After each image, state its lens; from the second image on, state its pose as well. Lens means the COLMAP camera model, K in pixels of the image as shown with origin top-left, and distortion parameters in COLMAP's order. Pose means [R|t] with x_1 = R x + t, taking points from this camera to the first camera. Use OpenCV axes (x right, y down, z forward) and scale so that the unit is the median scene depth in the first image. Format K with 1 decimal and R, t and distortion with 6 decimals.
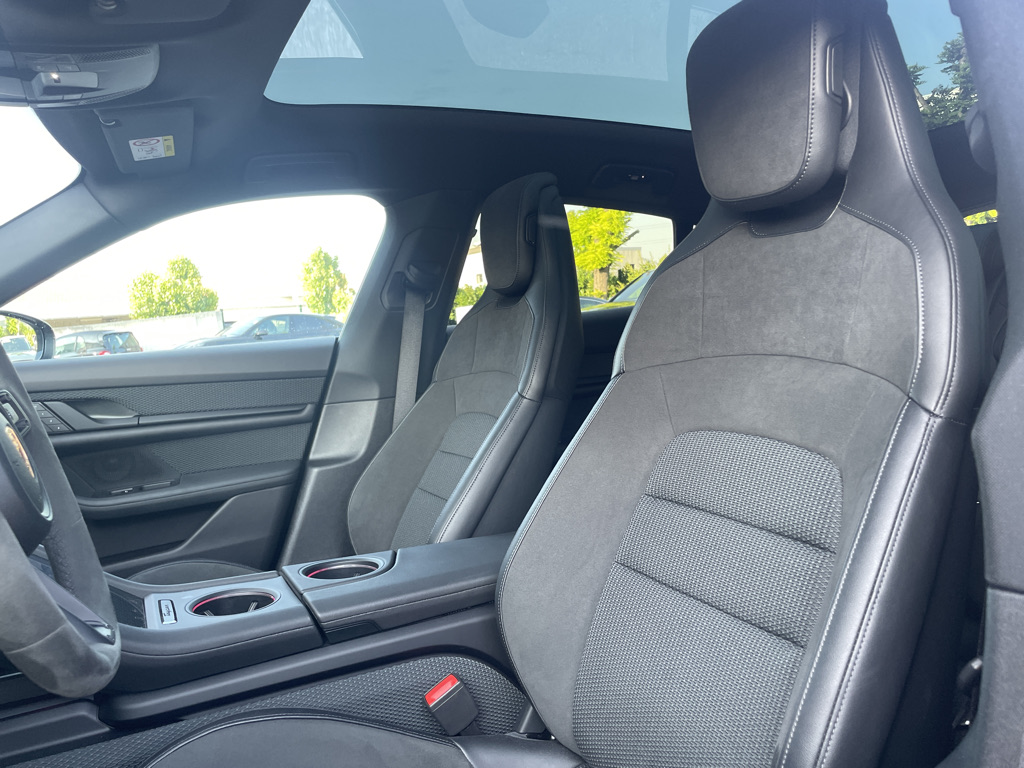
lens RADIAL K [[778.9, 0, 501.3], [0, 778.9, 385.0], [0, 0, 1]] dist [0.082389, -0.107812]
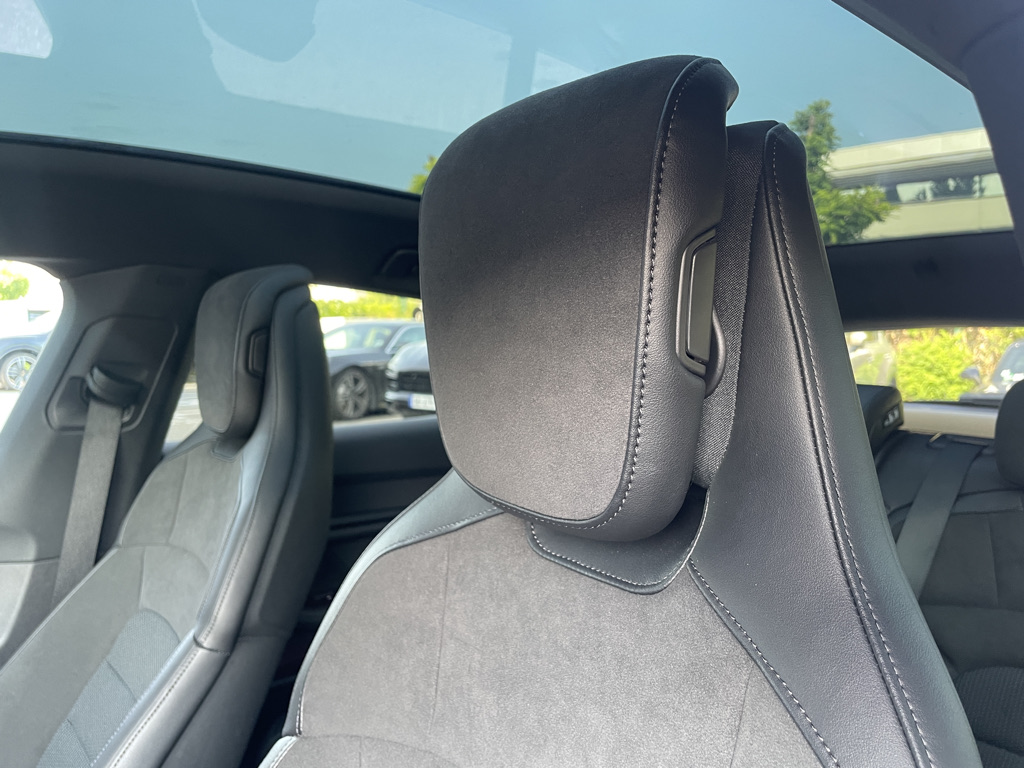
lens RADIAL K [[778.9, 0, 521.5], [0, 778.9, 375.4], [0, 0, 1]] dist [0.082389, -0.107812]
pose [[0.977950, 0.066507, 0.197964, 0.191901], [-0.061668, 0.997630, -0.030516, -0.265340], [-0.199524, 0.017635, 0.979734, 0.466738]]
